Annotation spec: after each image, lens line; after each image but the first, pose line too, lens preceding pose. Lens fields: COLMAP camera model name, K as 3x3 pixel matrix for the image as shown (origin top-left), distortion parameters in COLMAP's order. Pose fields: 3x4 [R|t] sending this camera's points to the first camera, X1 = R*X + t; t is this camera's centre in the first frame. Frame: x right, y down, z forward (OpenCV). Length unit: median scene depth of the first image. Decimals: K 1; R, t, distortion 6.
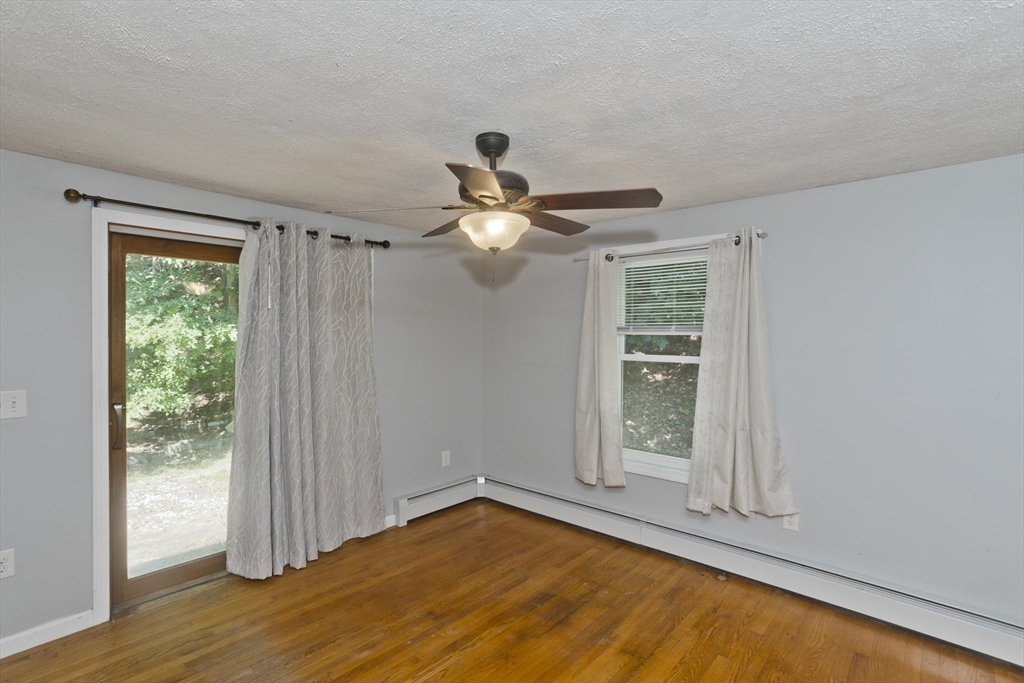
lens RADIAL K [[495.7, 0, 509.7], [0, 495.7, 325.2], [0, 0, 1]] dist [-0.059296, 0.029392]
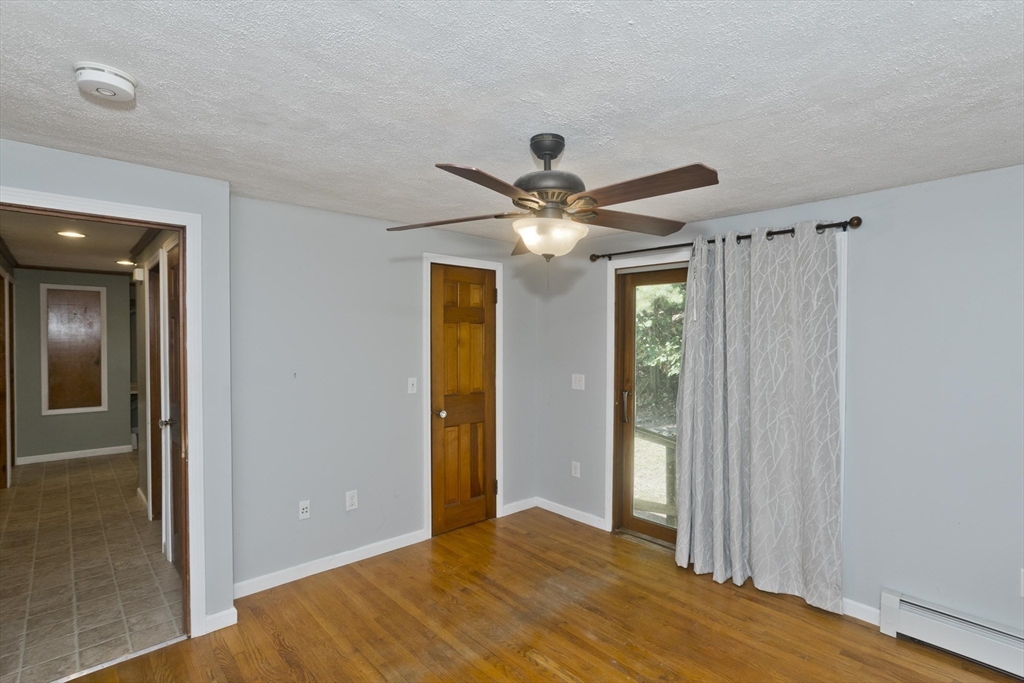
lens RADIAL K [[500.8, 0, 512.0], [0, 500.8, 341.5], [0, 0, 1]] dist [-0.050598, 0.029980]
pose [[-0.096329, 0.008920, -0.995310, 0.706935], [0.014012, 0.999873, 0.007605, -0.004600], [0.995251, -0.013214, -0.096441, 0.795365]]
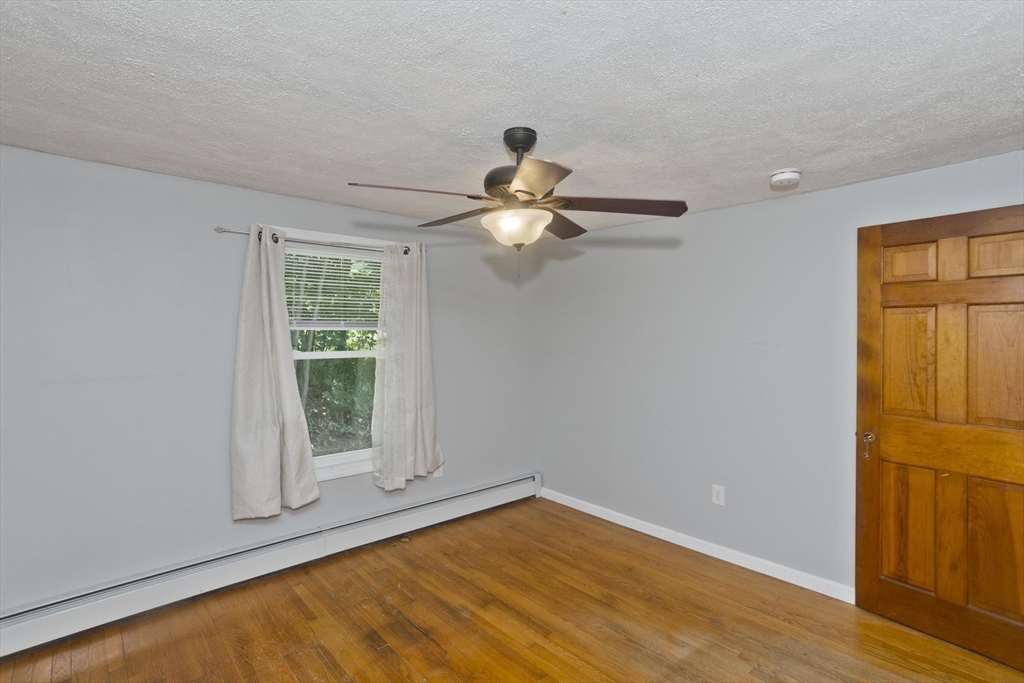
lens RADIAL K [[495.7, 0, 509.7], [0, 495.7, 325.2], [0, 0, 1]] dist [-0.059296, 0.029392]
pose [[0.104960, 0.002641, 0.994473, -0.785439], [-0.019449, 0.999811, -0.000602, 0.003043], [-0.994286, -0.019278, 0.104992, 0.711567]]
